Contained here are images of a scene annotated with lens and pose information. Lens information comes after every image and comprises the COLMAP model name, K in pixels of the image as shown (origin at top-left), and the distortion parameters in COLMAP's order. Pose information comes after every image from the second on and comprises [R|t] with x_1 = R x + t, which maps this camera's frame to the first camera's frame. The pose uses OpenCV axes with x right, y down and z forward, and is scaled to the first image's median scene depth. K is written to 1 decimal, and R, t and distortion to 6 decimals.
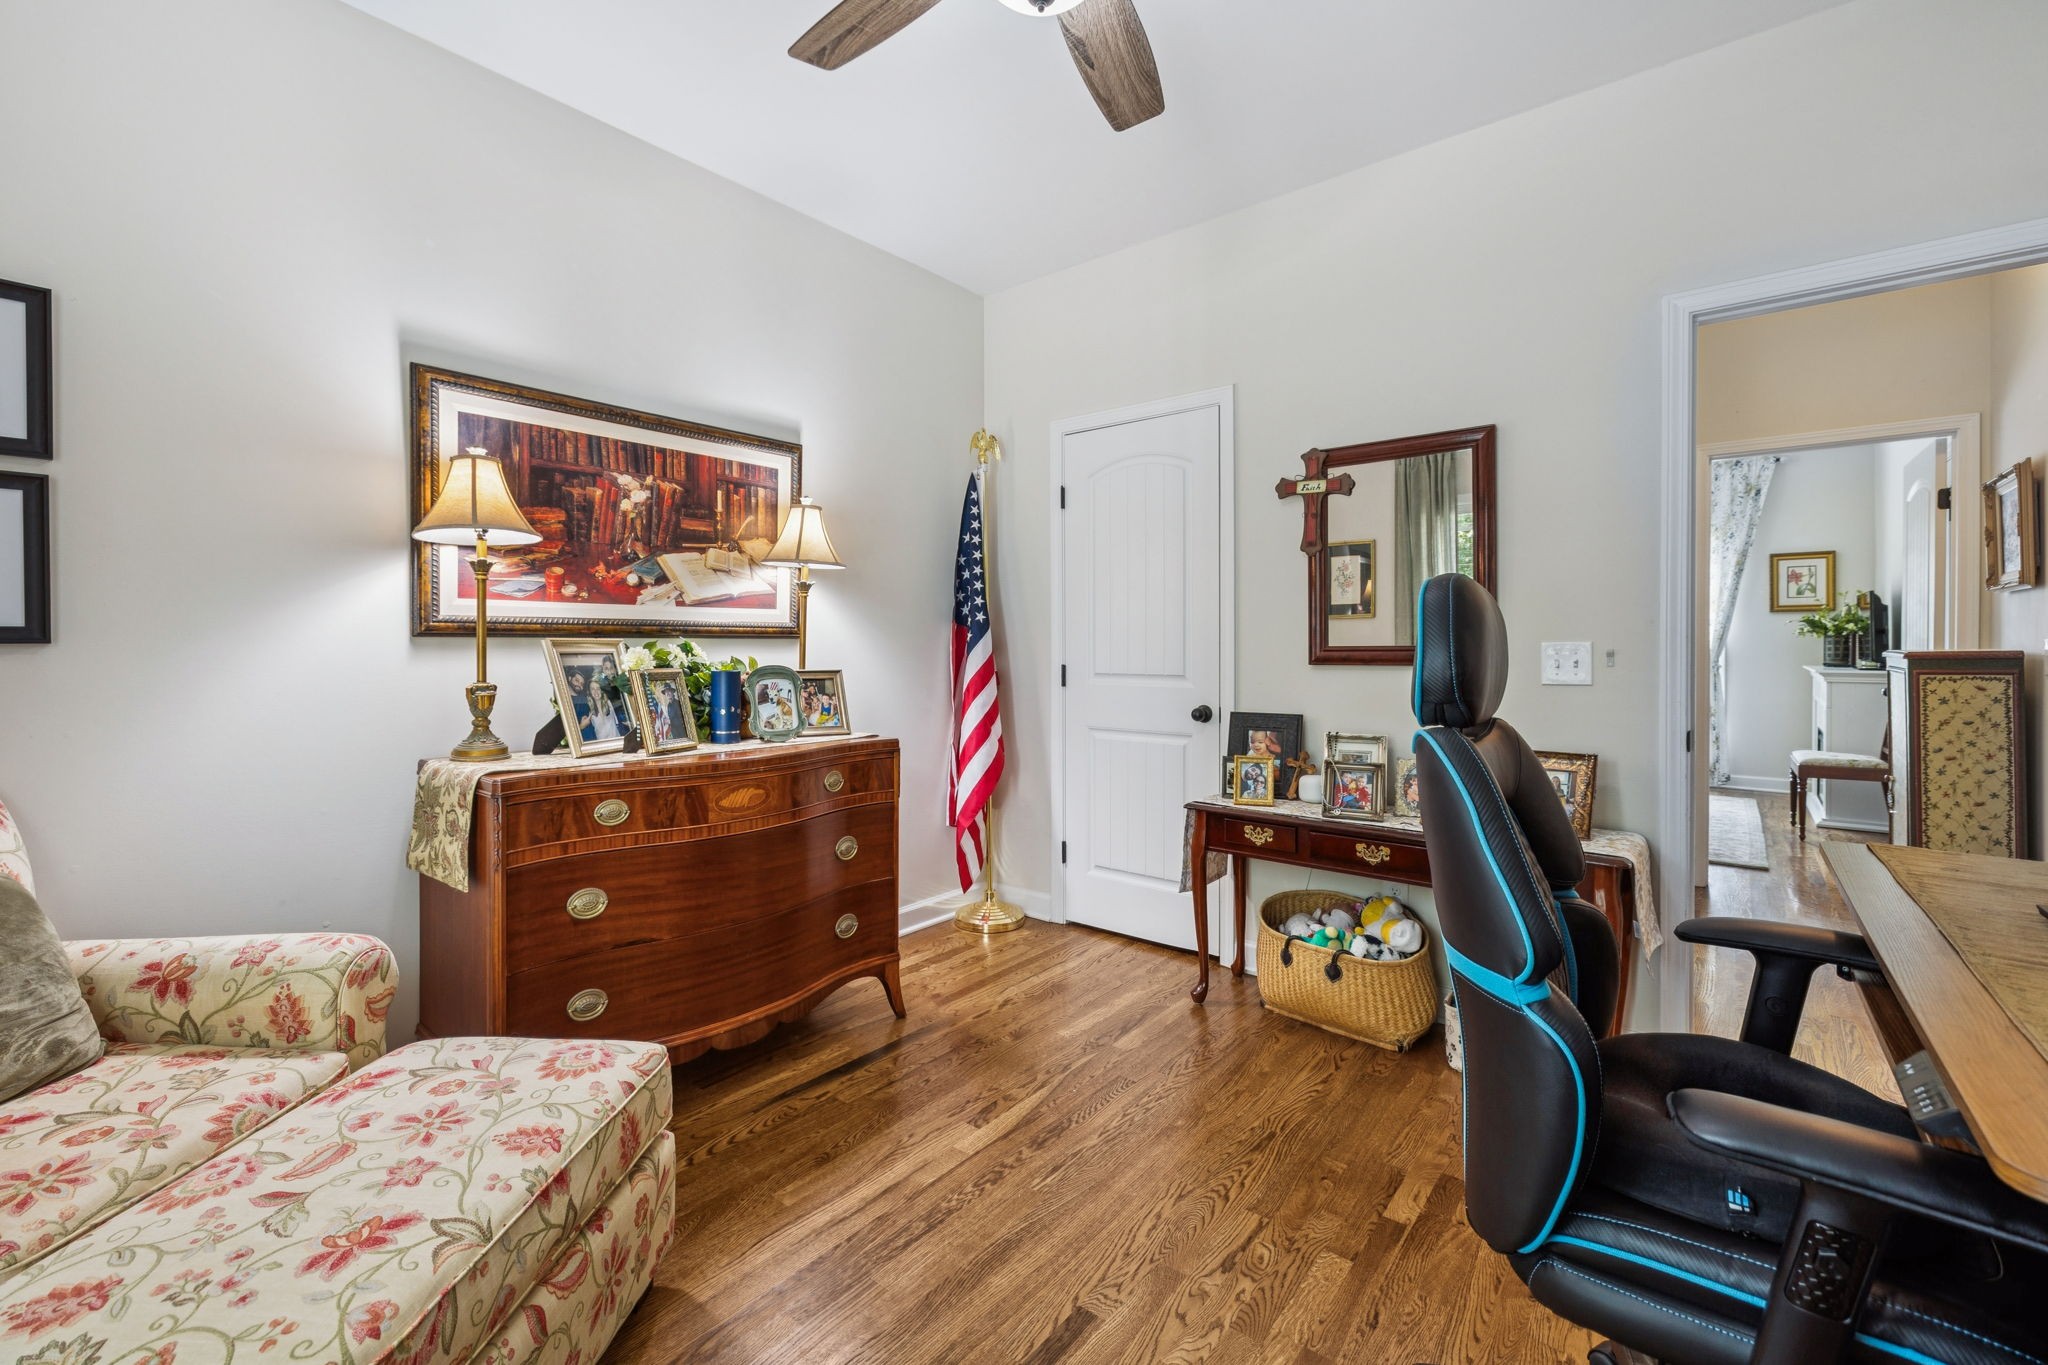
lens RADIAL K [[876.2, 0, 1022.2], [0, 876.2, 648.0], [0, 0, 1]] dist [-0.000841, 0.000004]
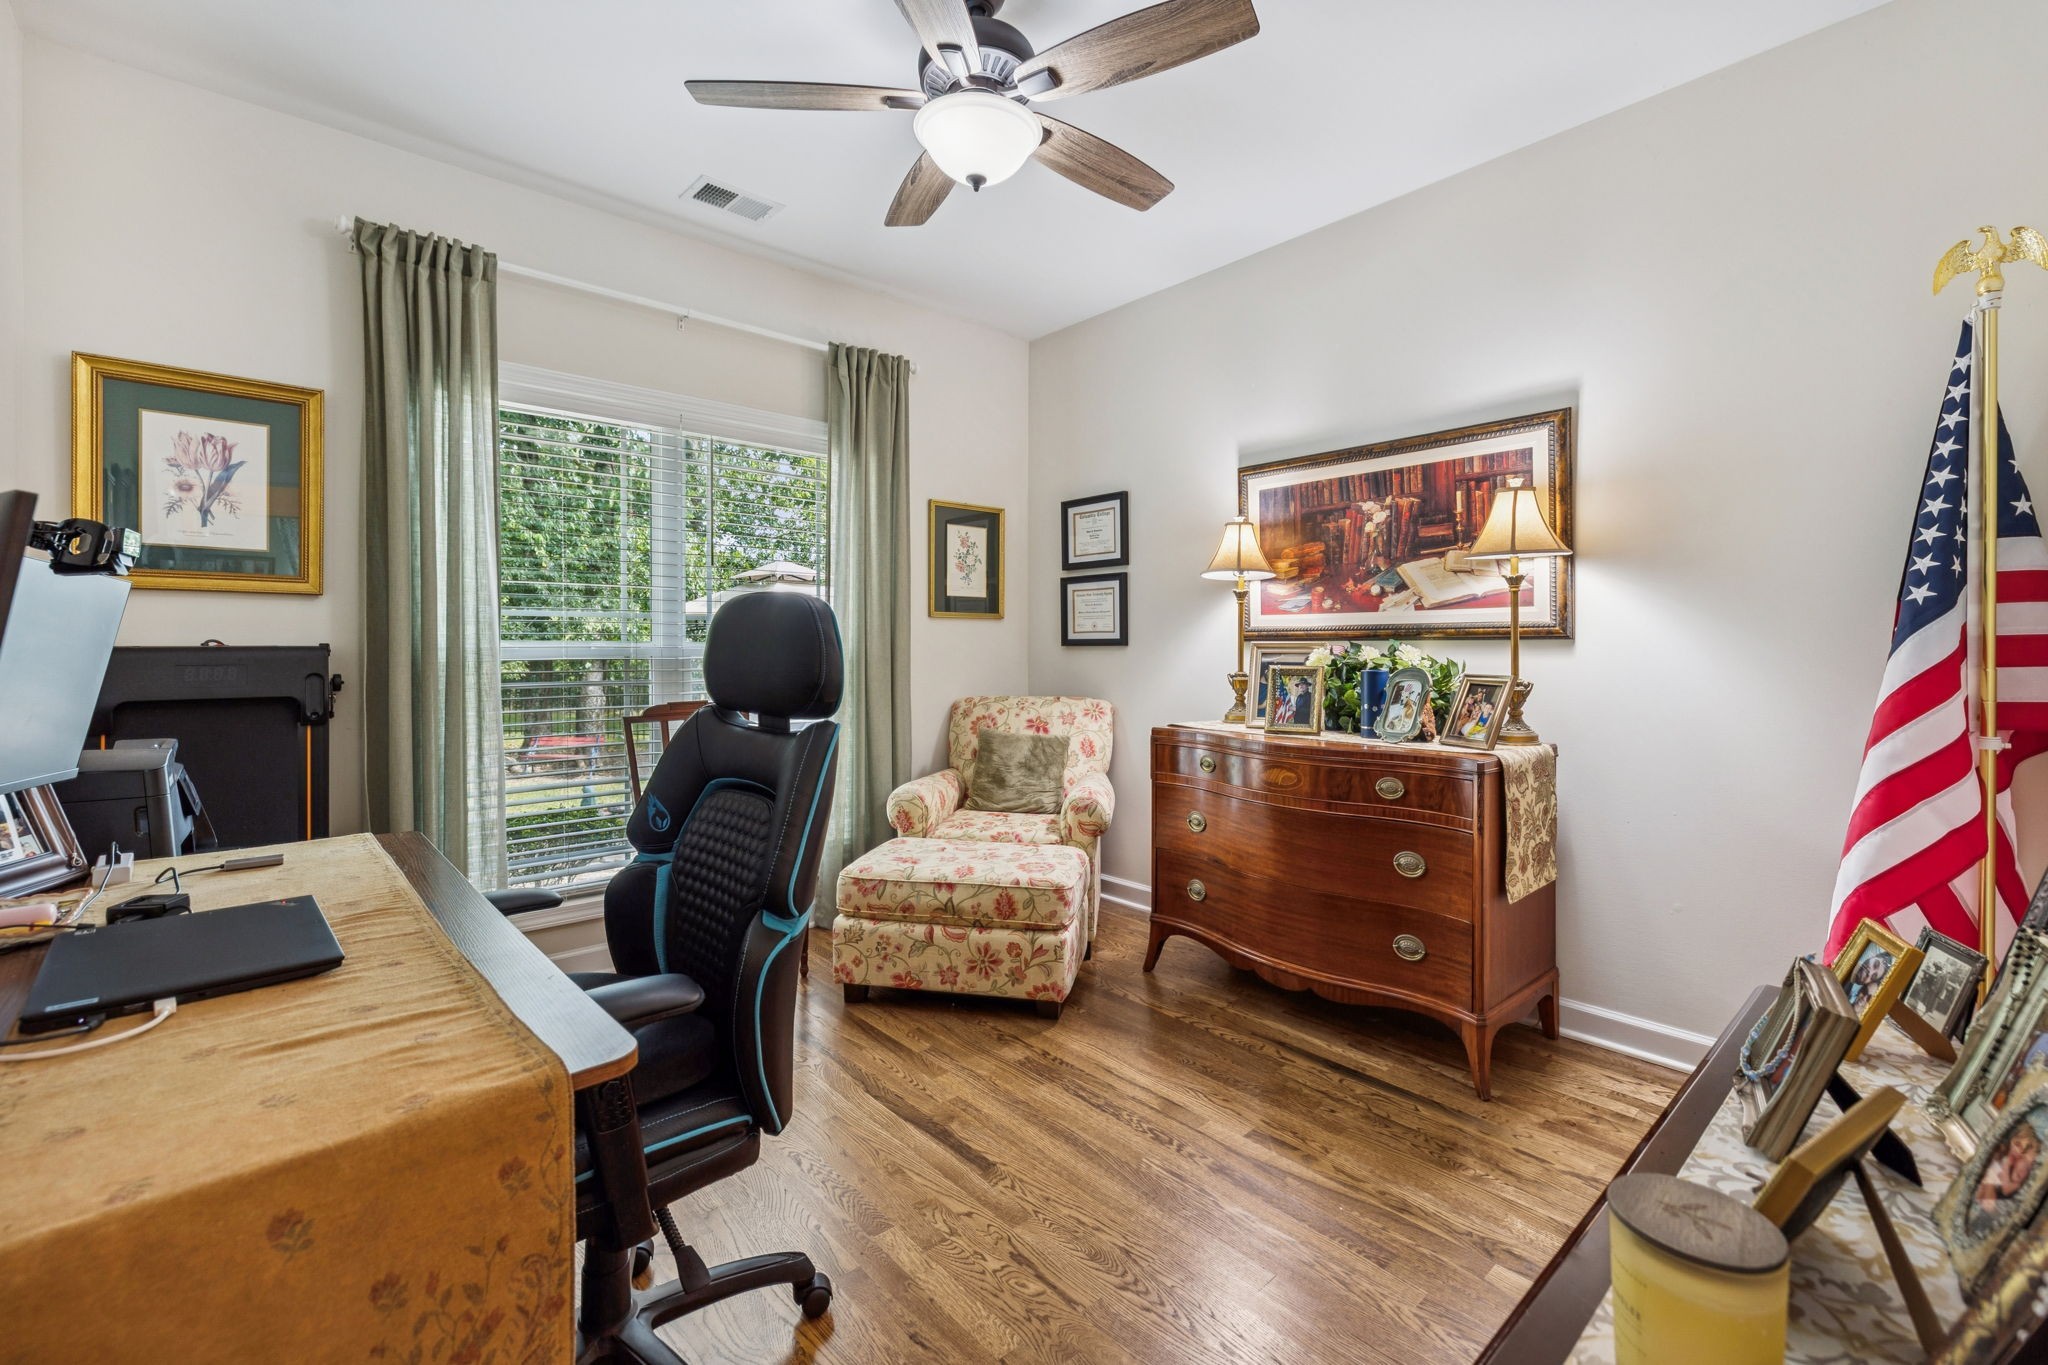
lens RADIAL K [[876.2, 0, 1022.2], [0, 876.2, 648.0], [0, 0, 1]] dist [-0.000841, 0.000004]
pose [[-0.168882, -0.000500, -0.985636, 0.773752], [-0.005422, 0.999985, 0.000421, 0.000244], [0.985621, 0.005415, -0.168882, 0.735477]]
